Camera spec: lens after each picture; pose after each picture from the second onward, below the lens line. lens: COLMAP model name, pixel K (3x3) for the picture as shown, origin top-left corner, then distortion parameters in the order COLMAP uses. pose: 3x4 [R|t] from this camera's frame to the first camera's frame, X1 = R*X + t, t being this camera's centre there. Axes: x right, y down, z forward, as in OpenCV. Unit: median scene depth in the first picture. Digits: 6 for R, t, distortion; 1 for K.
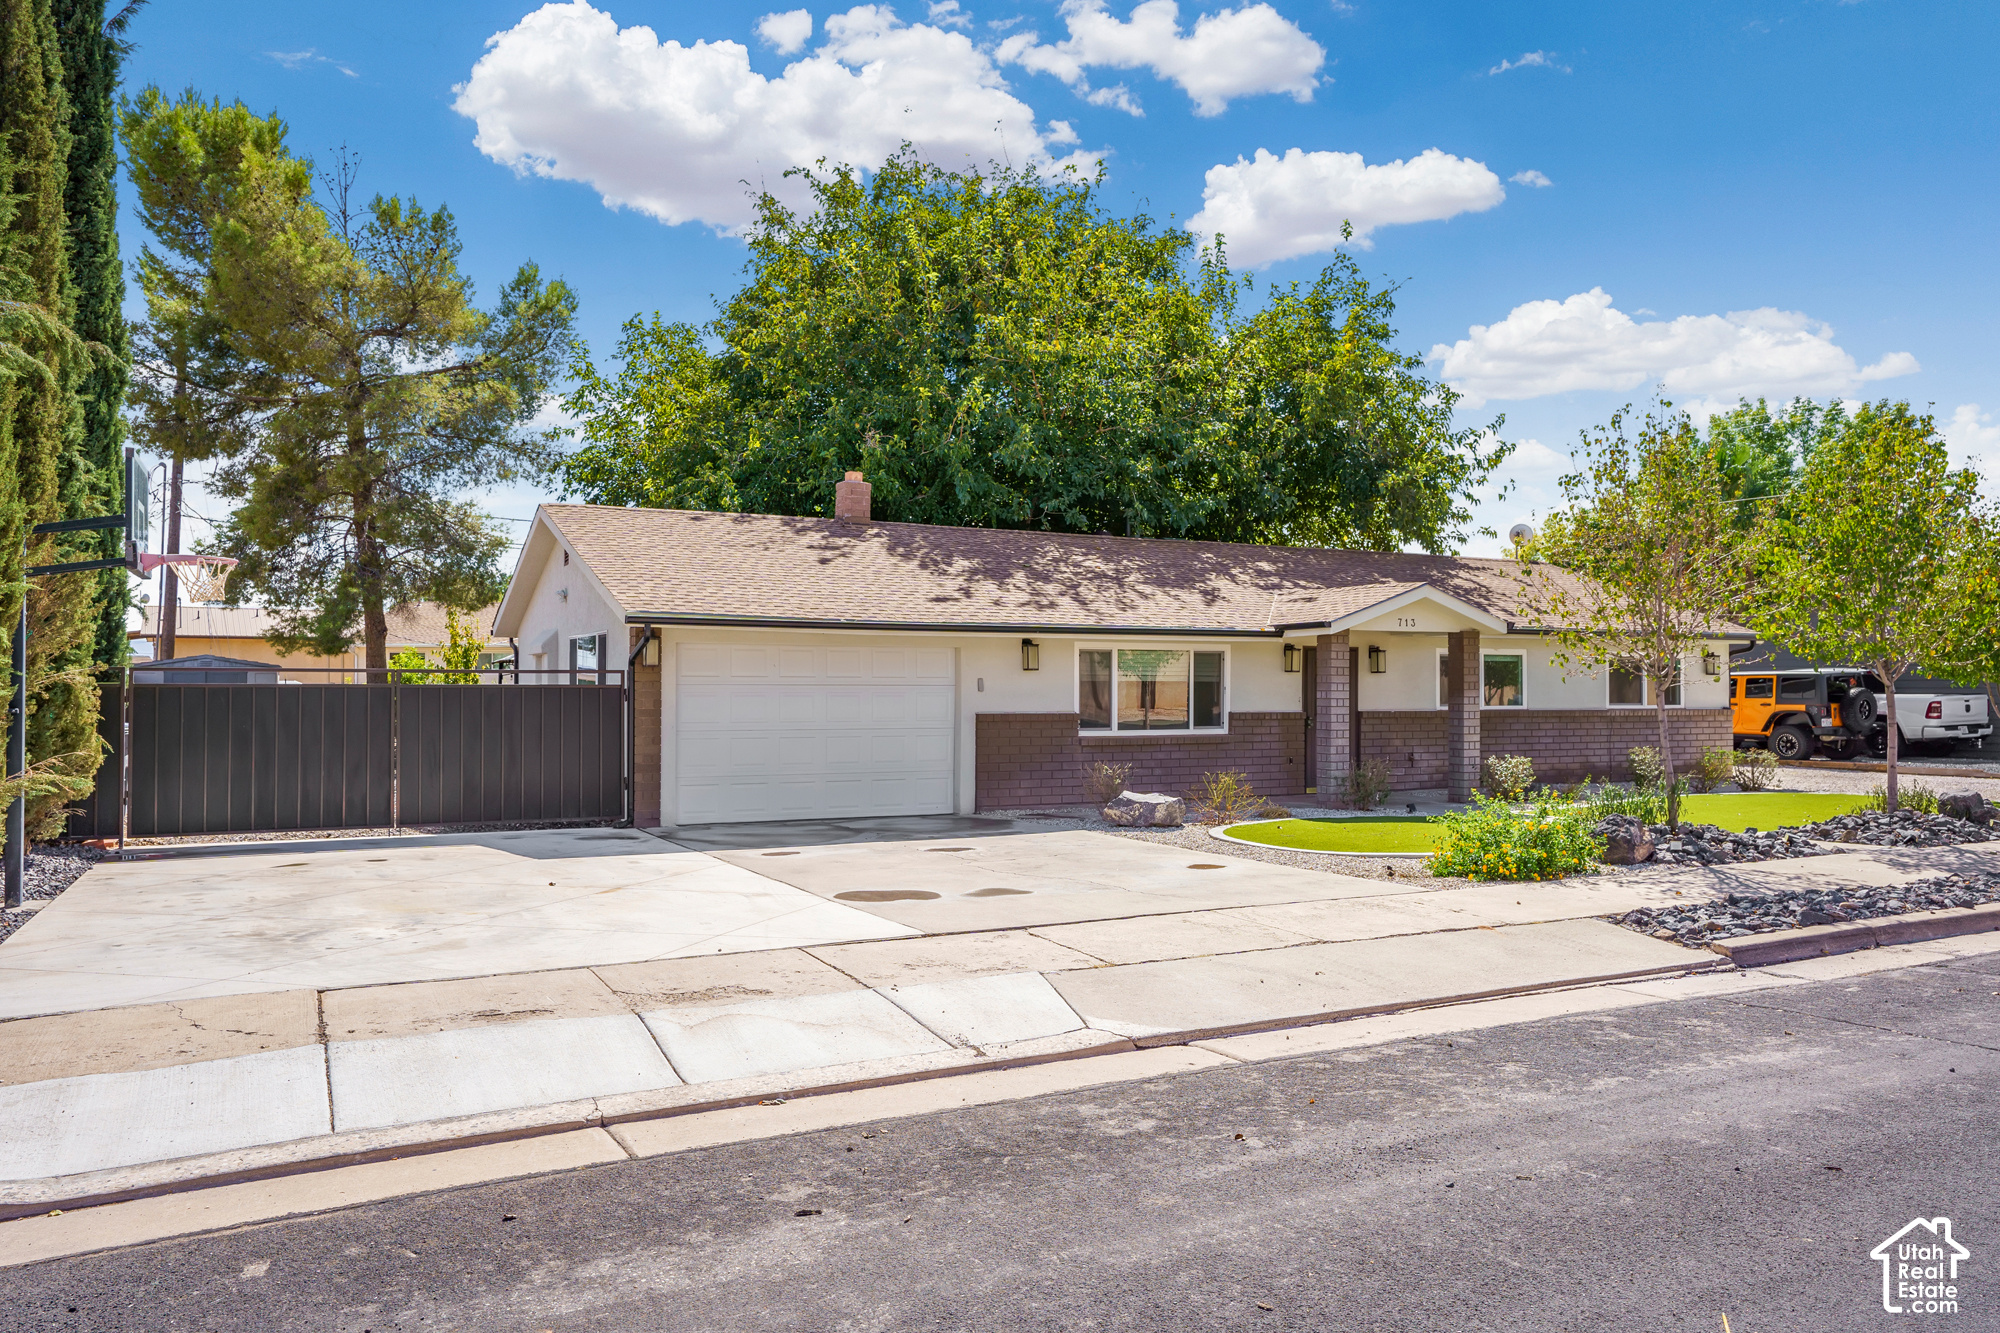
lens RADIAL K [[1390.4, 0, 999.3], [0, 1390.4, 660.0], [0, 0, 1]] dist [0.001034, -0.000310]
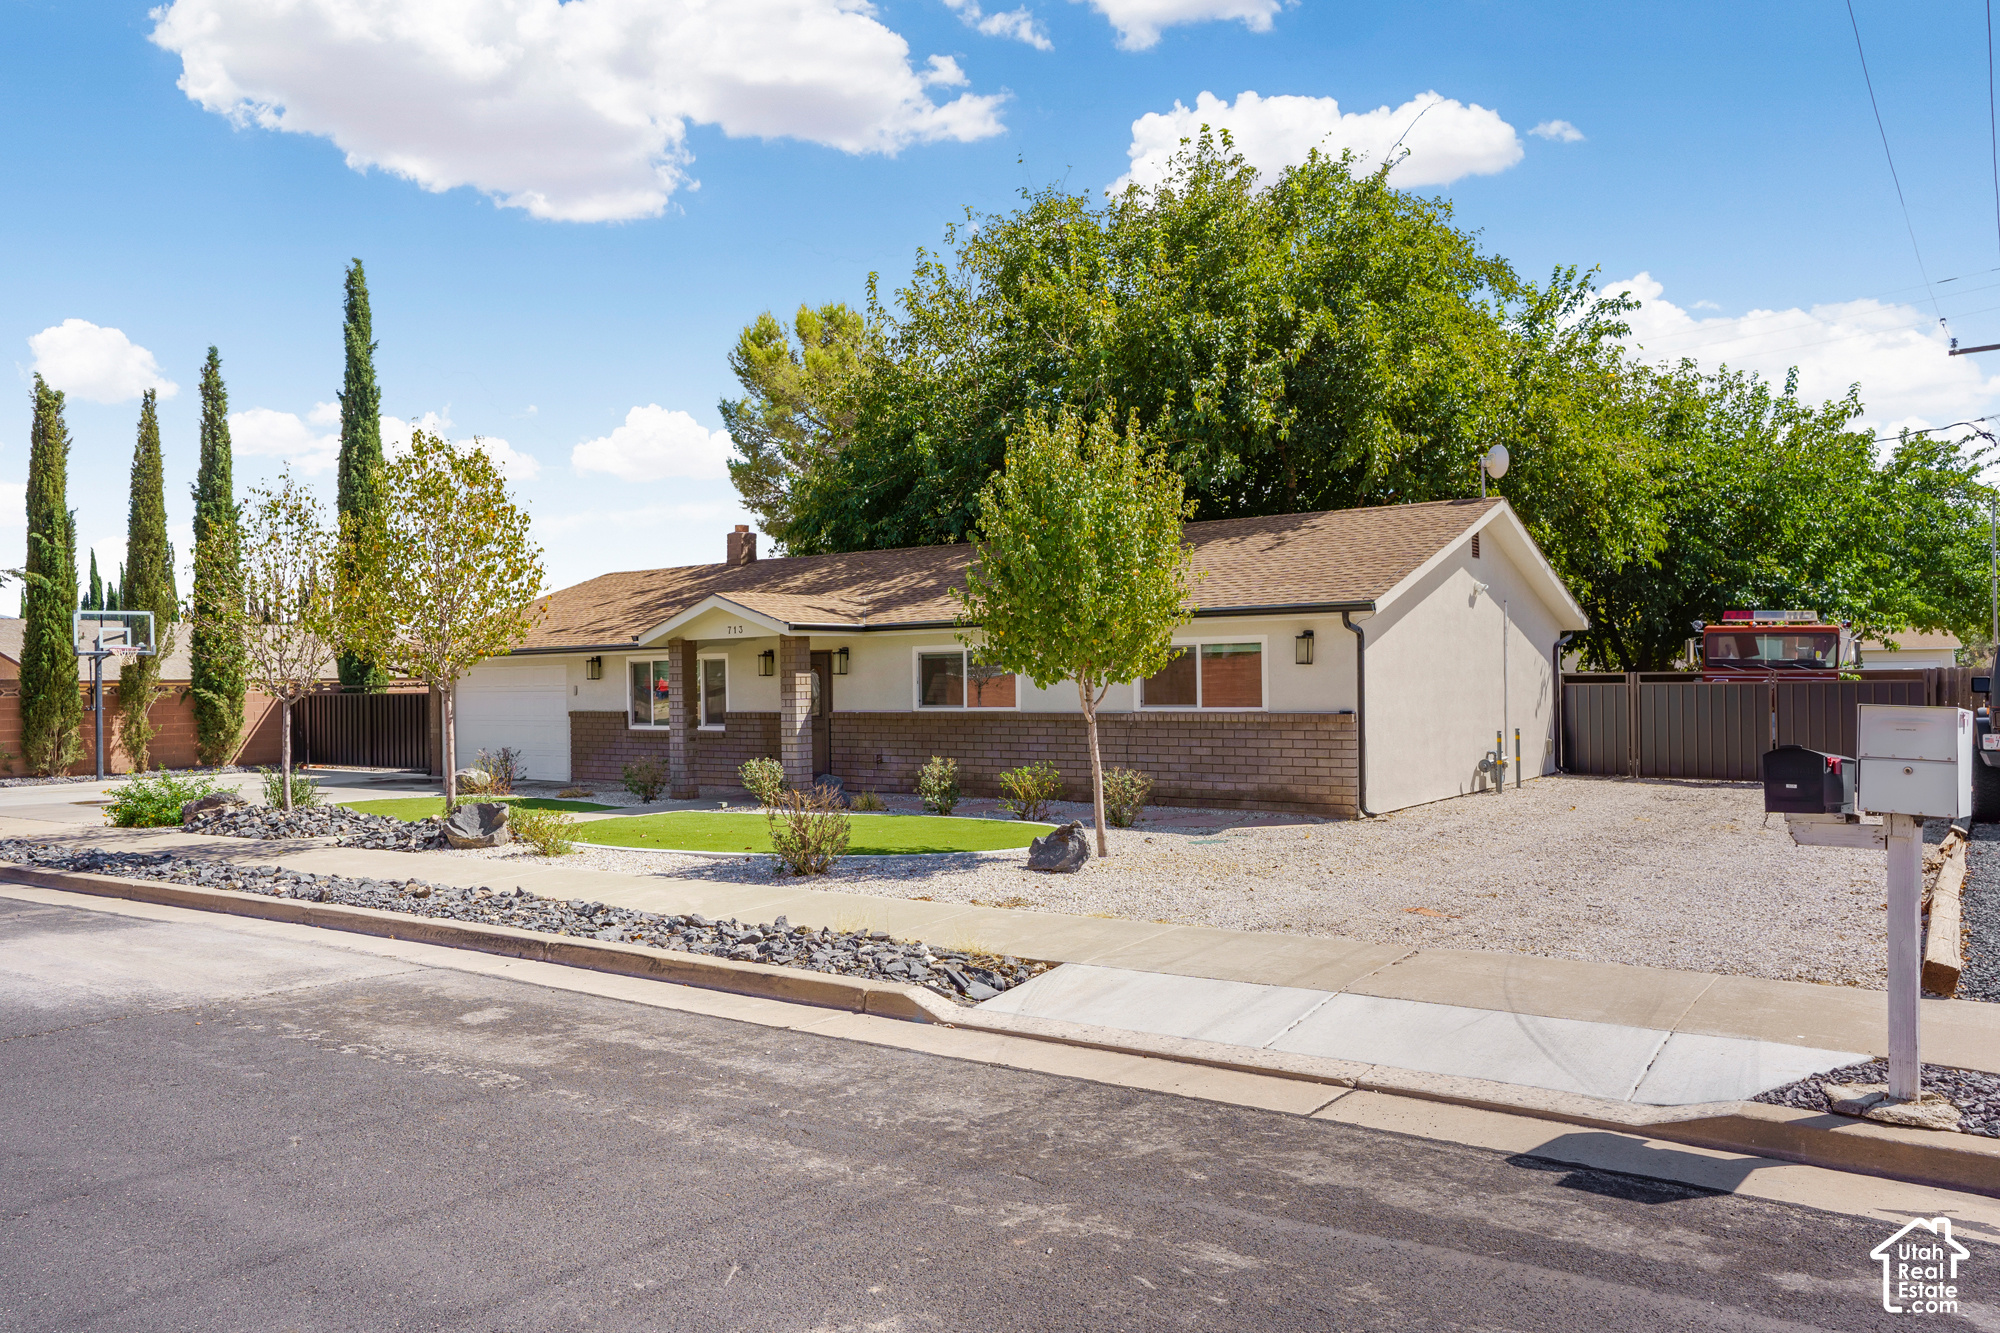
lens RADIAL K [[1390.4, 0, 994.1], [0, 1390.4, 680.0], [0, 0, 1]] dist [0.001034, -0.000310]
pose [[0.450604, -0.008805, -0.892681, 1.271030], [0.034455, 0.999378, 0.007535, 0.010011], [0.892059, -0.034152, 0.450627, 0.667657]]
